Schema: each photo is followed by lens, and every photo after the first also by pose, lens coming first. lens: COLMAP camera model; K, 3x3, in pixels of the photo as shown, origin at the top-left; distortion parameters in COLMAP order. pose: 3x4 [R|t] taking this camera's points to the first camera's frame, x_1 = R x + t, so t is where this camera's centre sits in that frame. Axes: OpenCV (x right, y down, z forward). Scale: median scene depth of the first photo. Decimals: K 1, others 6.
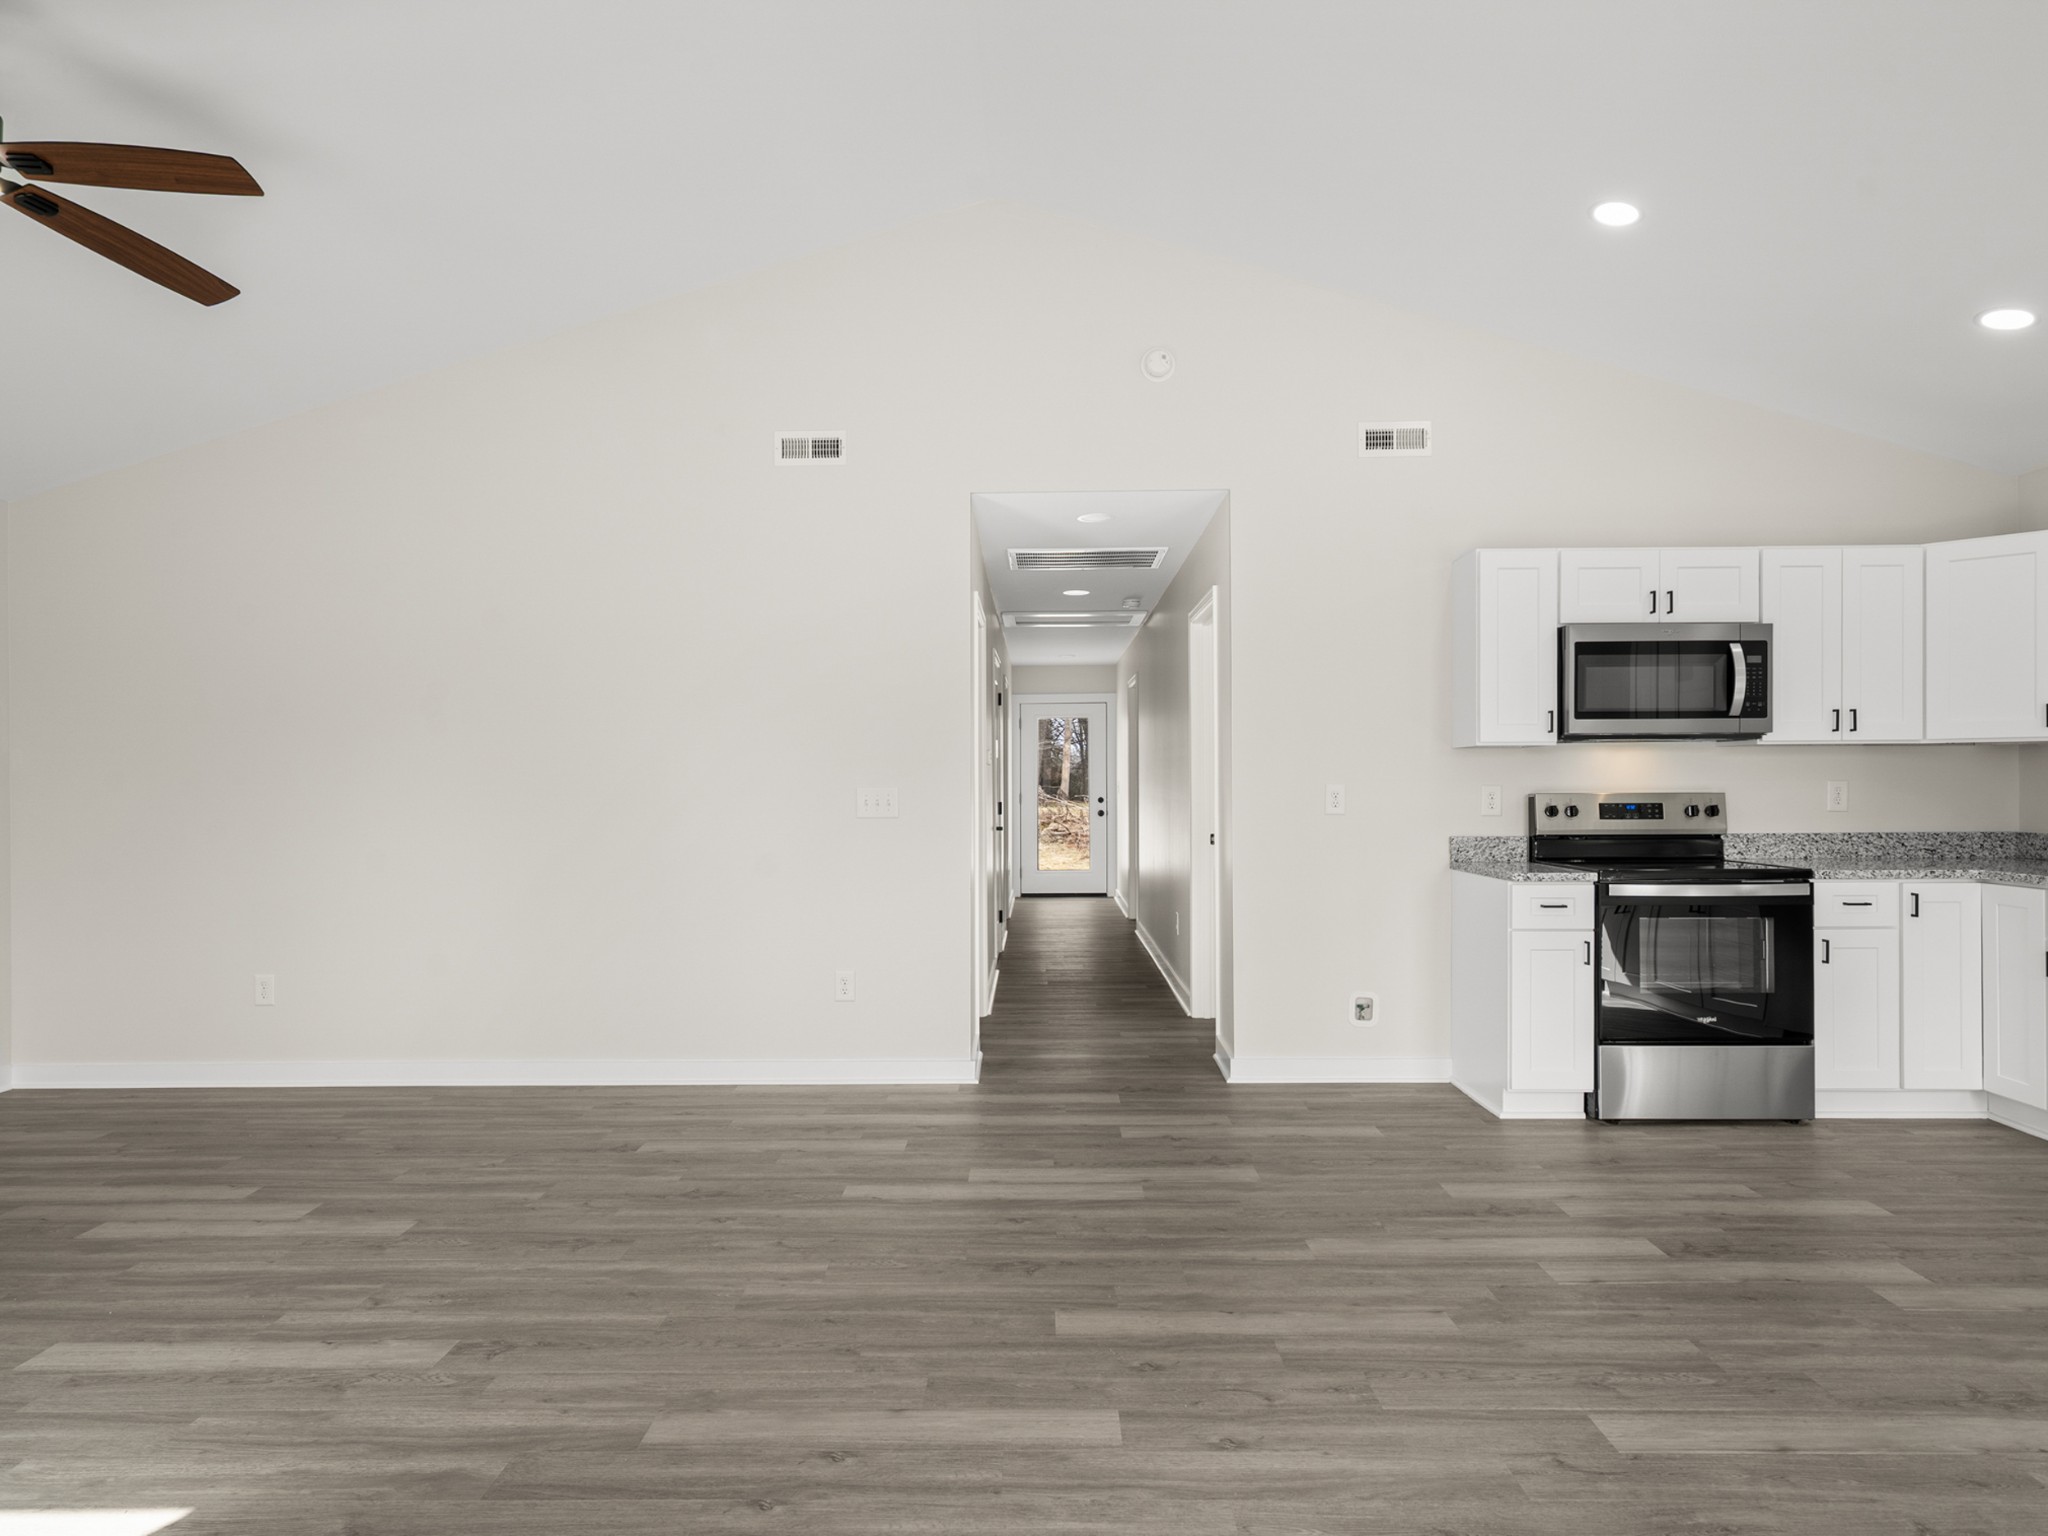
lens RADIAL K [[1223.2, 0, 1016.9], [0, 1223.2, 785.2], [0, 0, 1]] dist [0.008335, -0.000677]
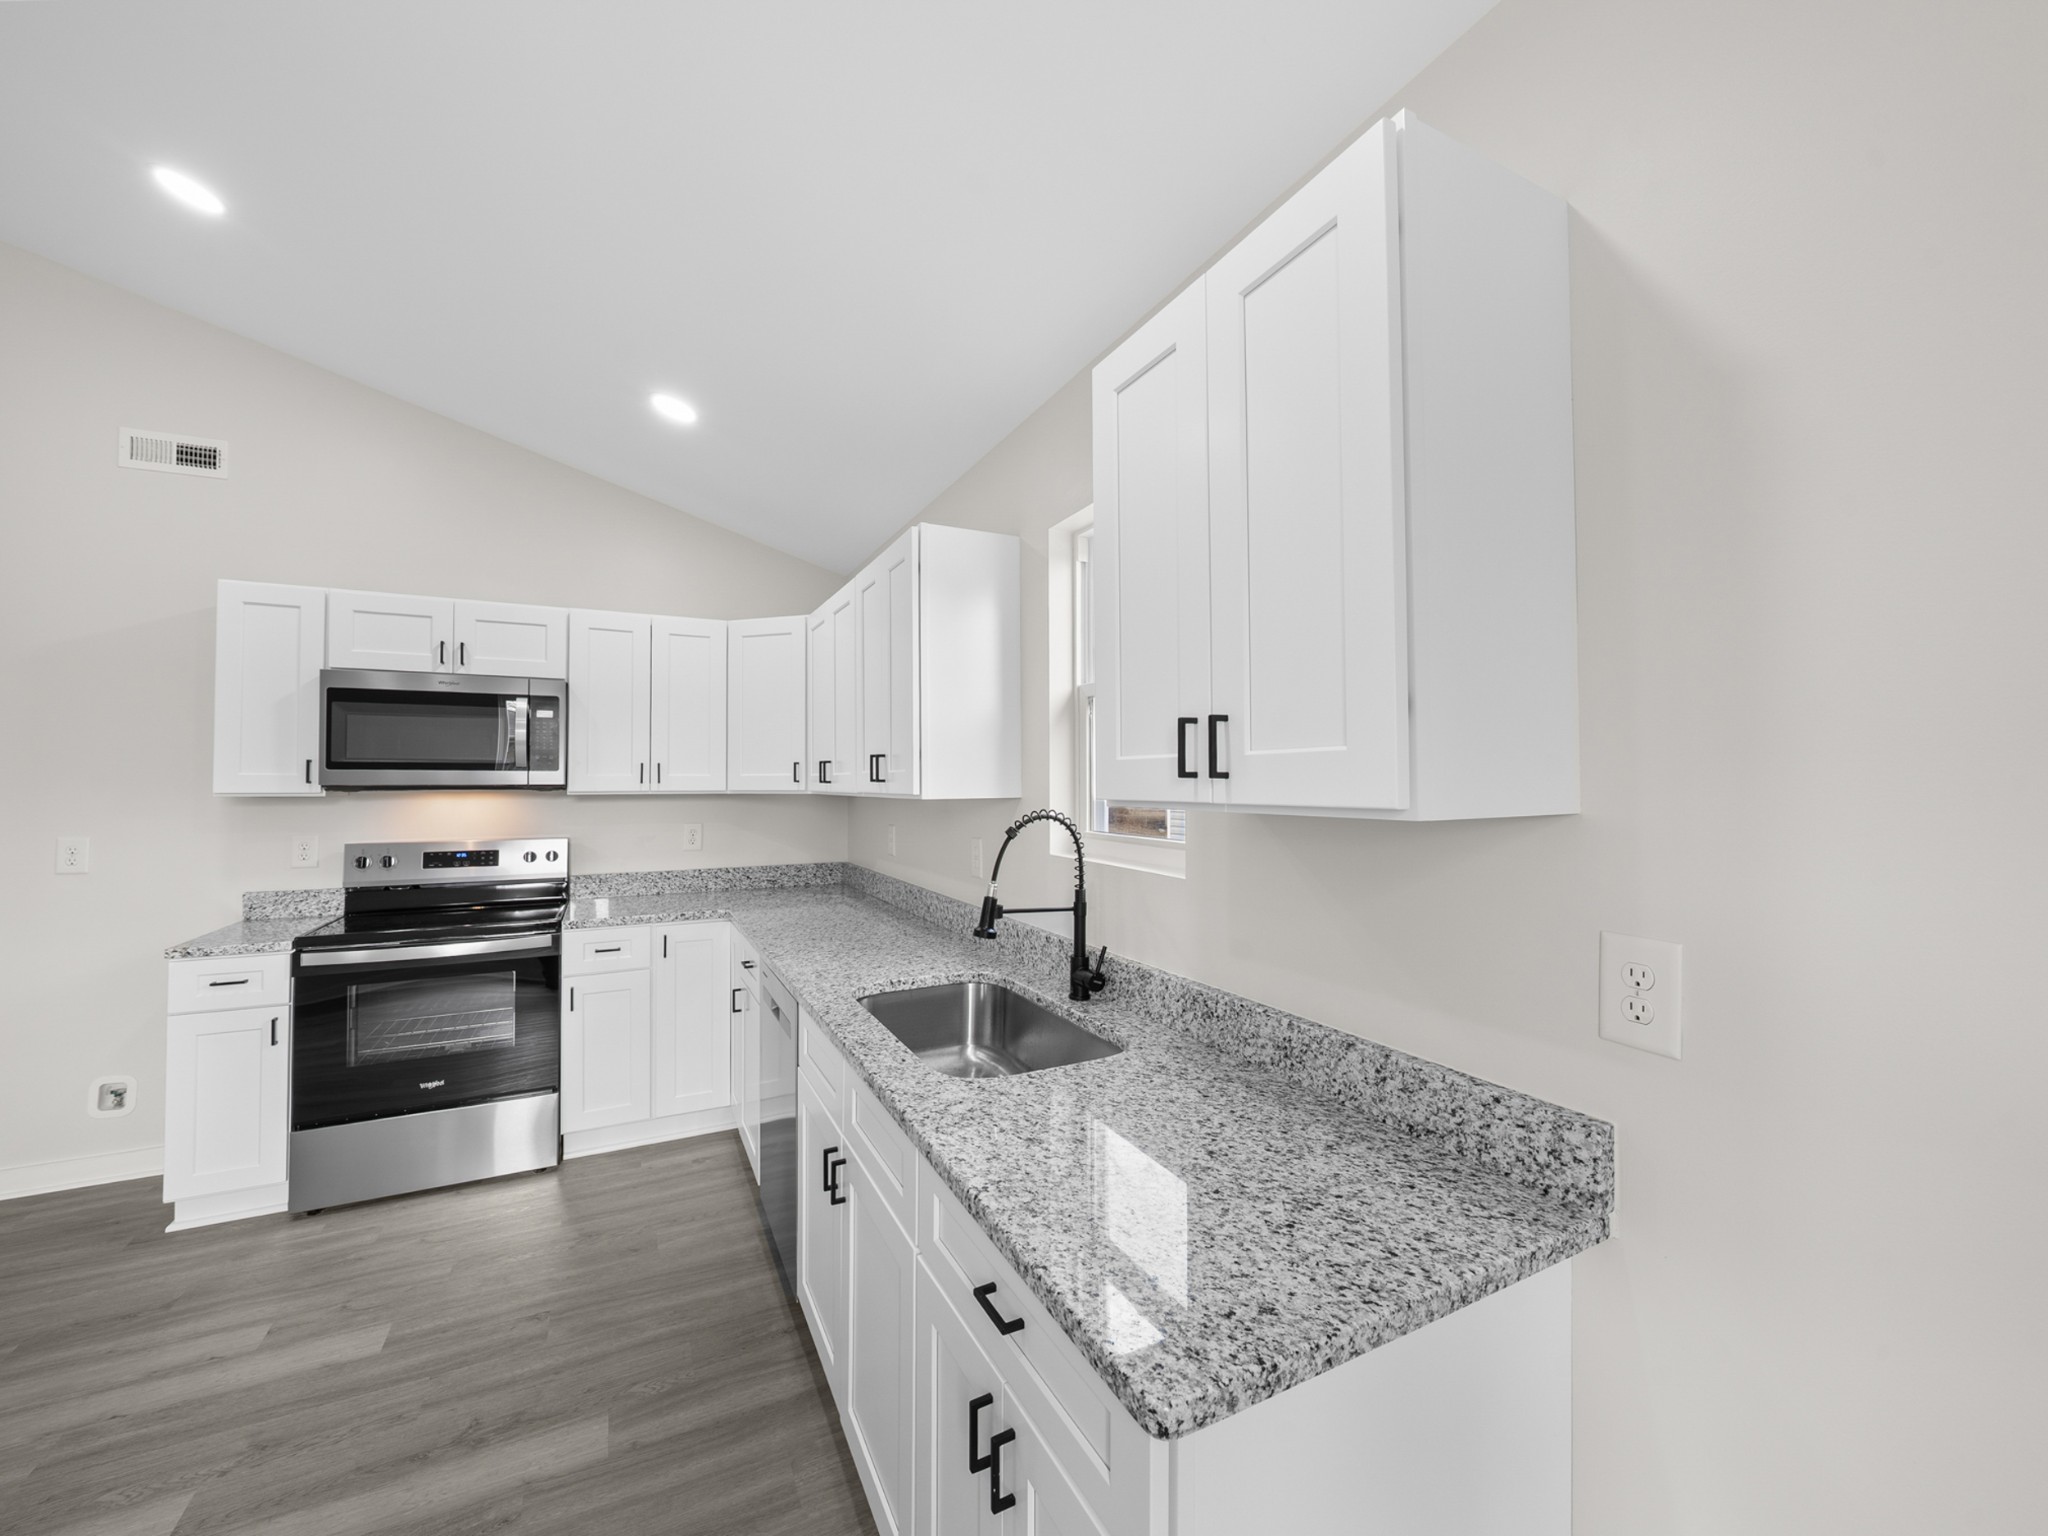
lens RADIAL K [[815.3, 0, 1043.0], [0, 815.3, 765.5], [0, 0, 1]] dist [-0.010822, 0.001684]
pose [[0.879783, 0.012867, 0.475202, 0.679558], [-0.000264, 0.999647, -0.026578, -0.042690], [-0.475376, 0.023257, 0.879475, 0.205975]]
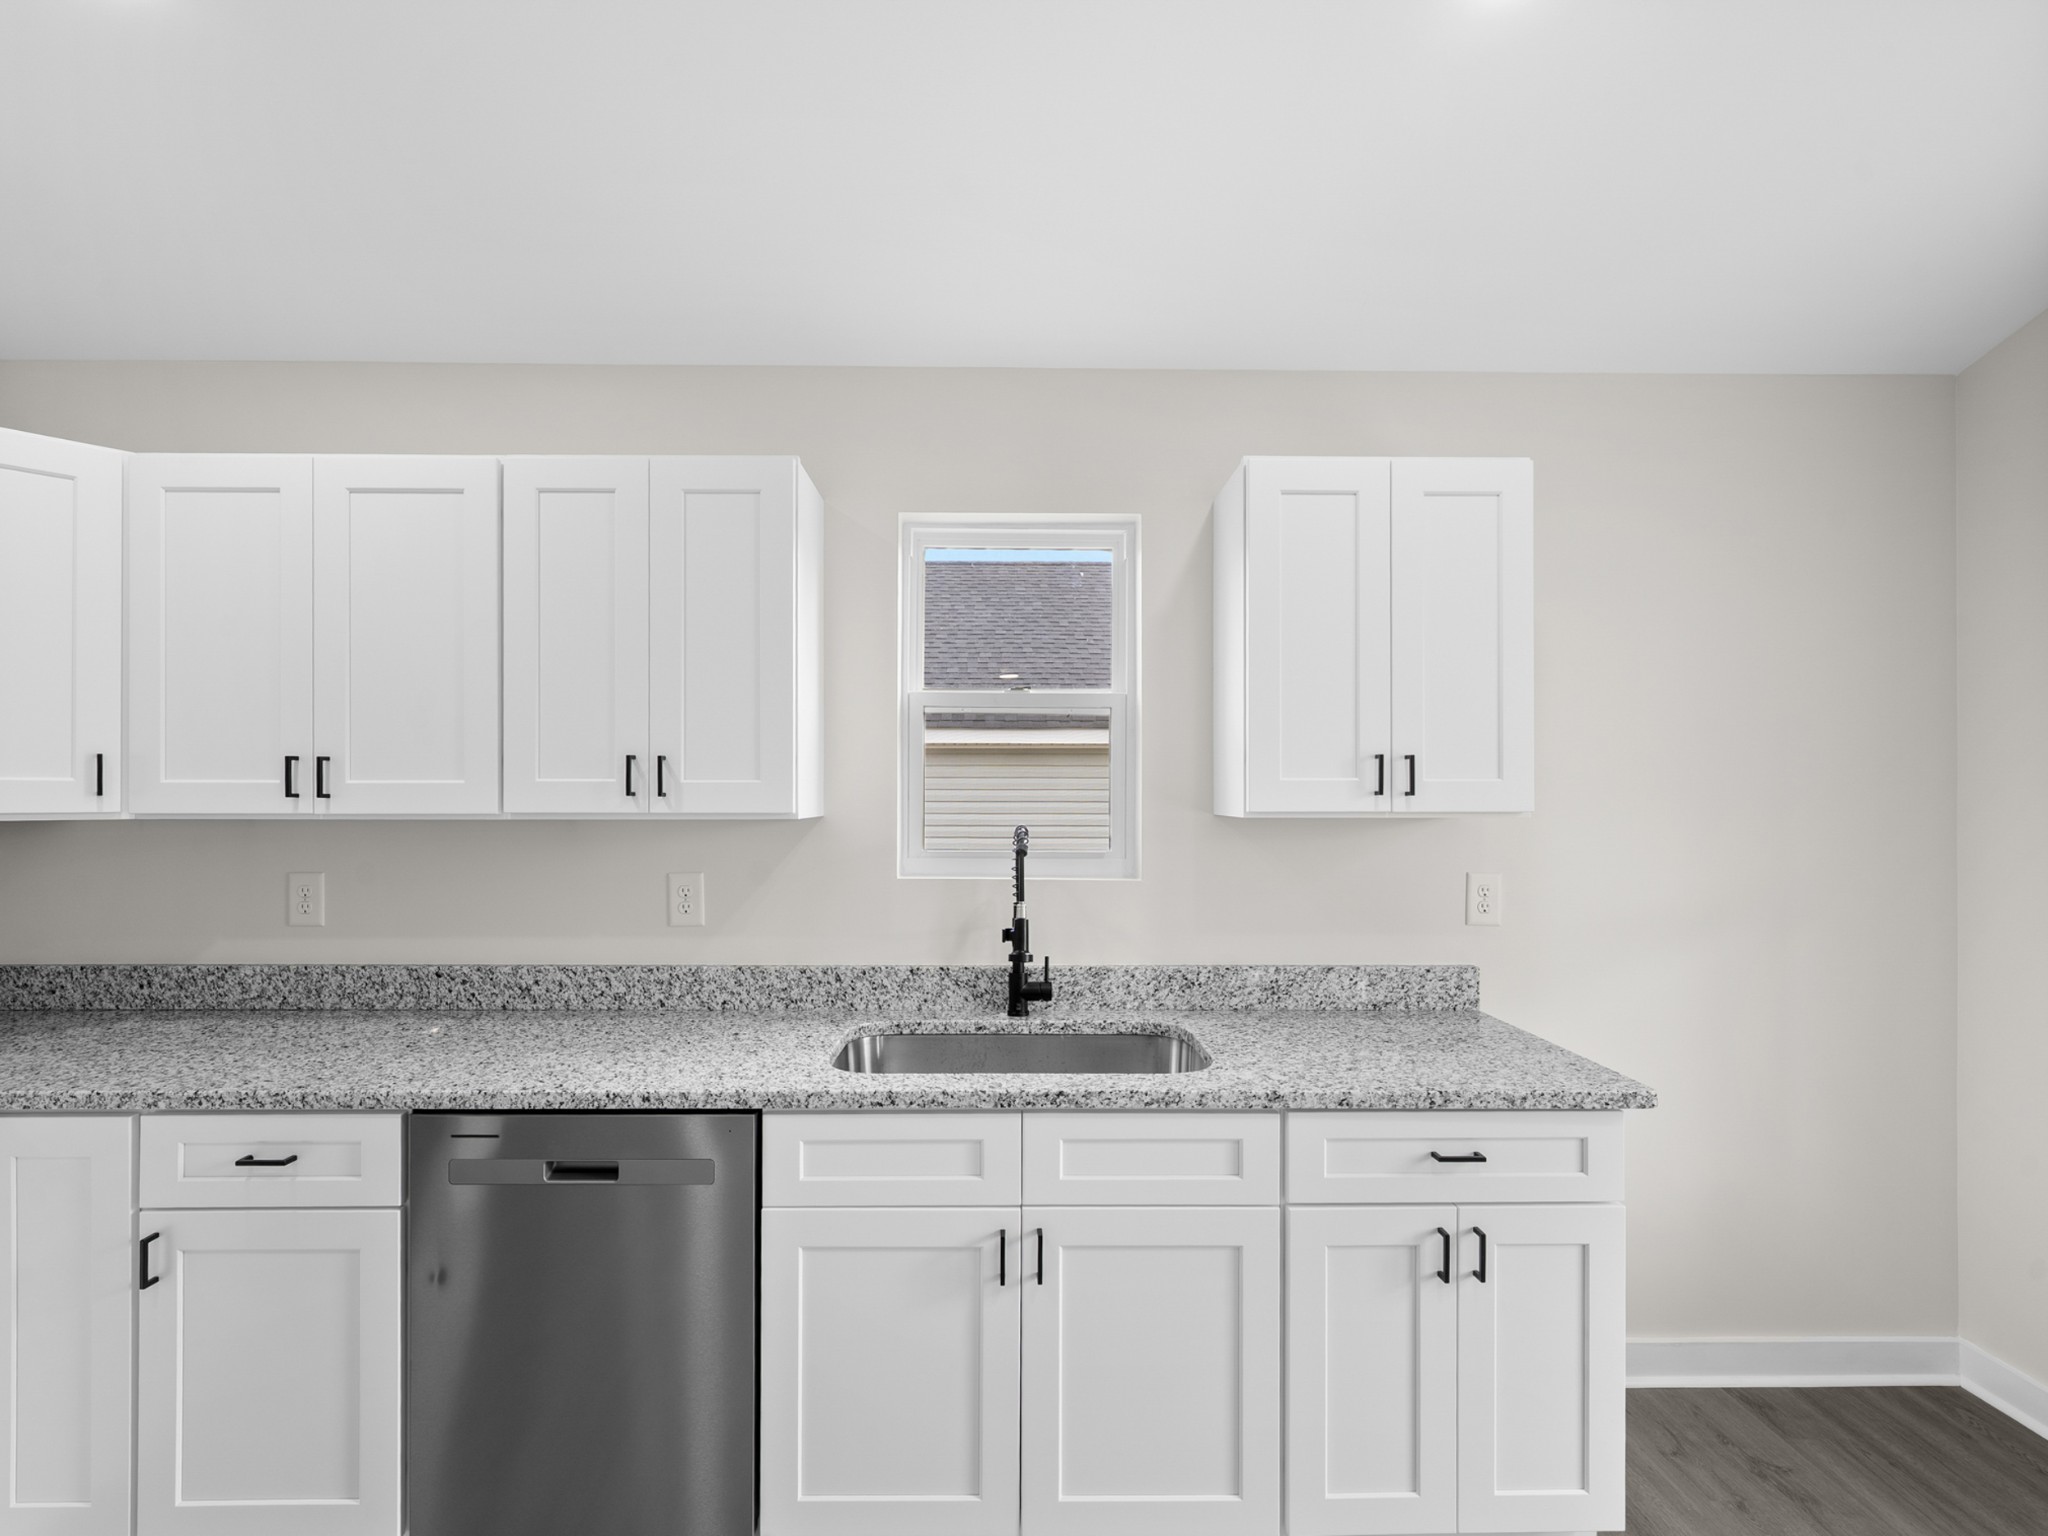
lens RADIAL K [[989.7, 0, 1052.5], [0, 989.7, 792.8], [0, 0, 1]] dist [-0.001937, 0.000587]
pose [[-0.029404, 0.009499, 0.999522, 0.374688], [0.003104, 0.999951, -0.009412, -0.043102], [-0.999563, 0.002826, -0.029432, 0.579993]]
